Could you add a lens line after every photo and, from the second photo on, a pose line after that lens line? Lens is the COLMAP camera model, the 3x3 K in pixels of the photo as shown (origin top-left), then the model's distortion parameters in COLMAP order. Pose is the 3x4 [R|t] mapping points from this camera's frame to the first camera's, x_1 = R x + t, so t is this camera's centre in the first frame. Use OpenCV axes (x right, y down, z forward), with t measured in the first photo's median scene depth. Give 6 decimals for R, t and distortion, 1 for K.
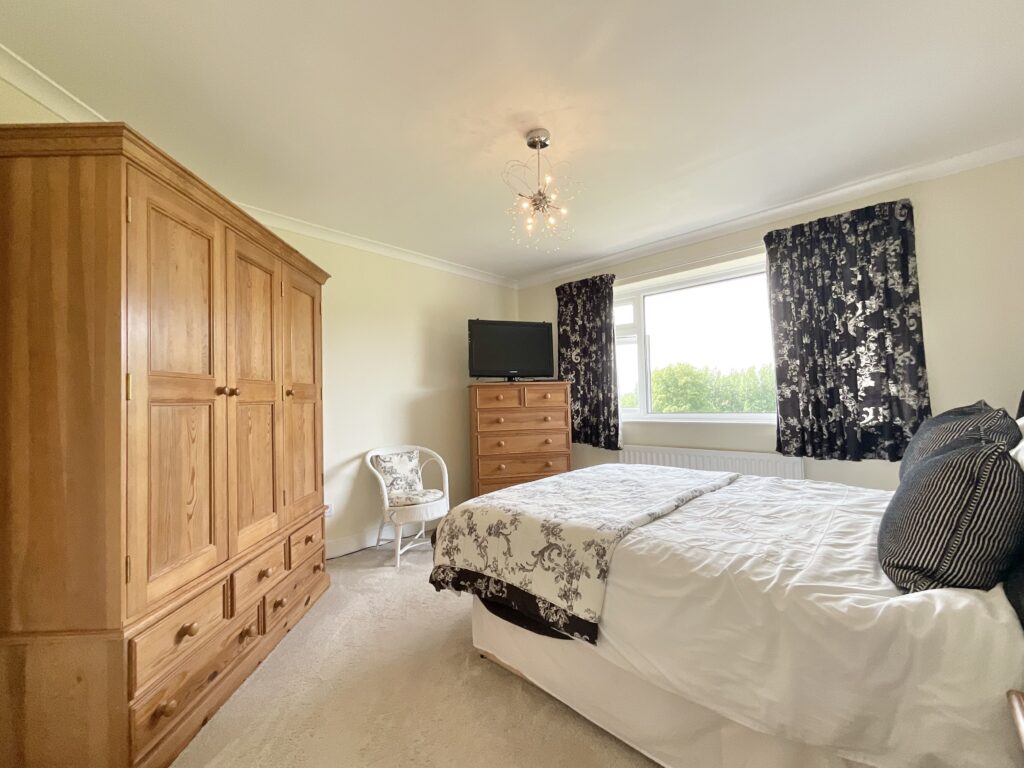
lens RADIAL K [[418.8, 0, 505.8], [0, 418.8, 385.3], [0, 0, 1]] dist [0.000710, -0.000915]
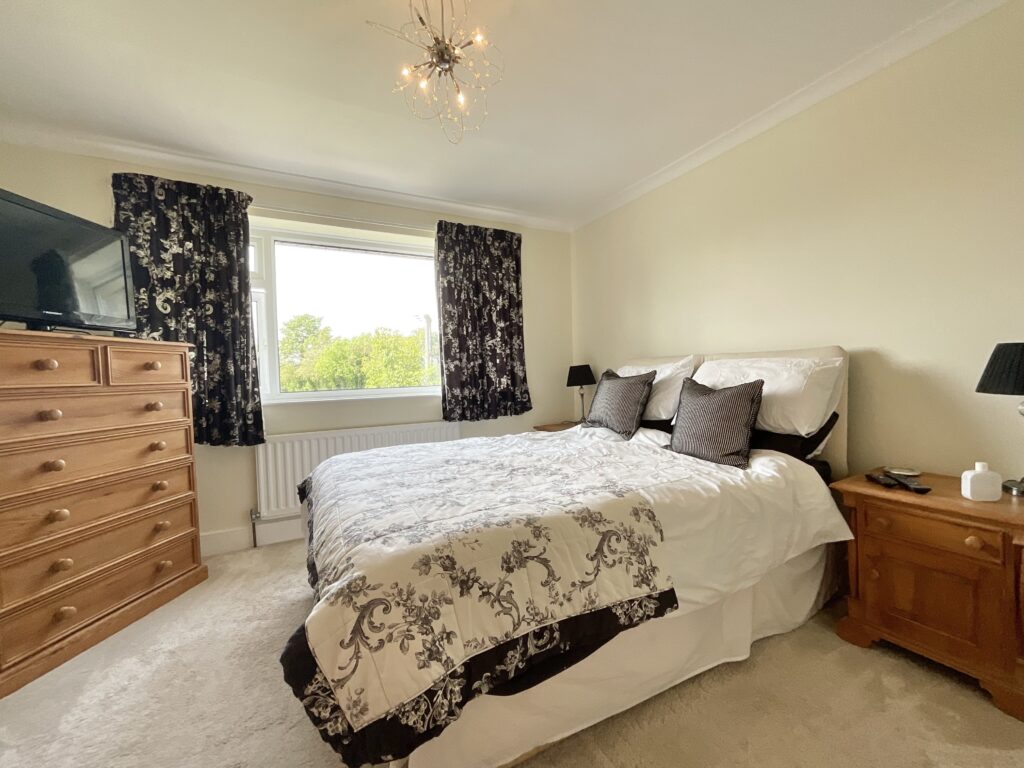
lens RADIAL K [[418.8, 0, 507.3], [0, 418.8, 382.7], [0, 0, 1]] dist [0.000710, -0.000915]
pose [[0.313948, -0.004873, 0.949428, -0.366522], [-0.015182, 0.999833, 0.010152, 0.046319], [-0.949319, -0.017601, 0.313821, 0.486907]]
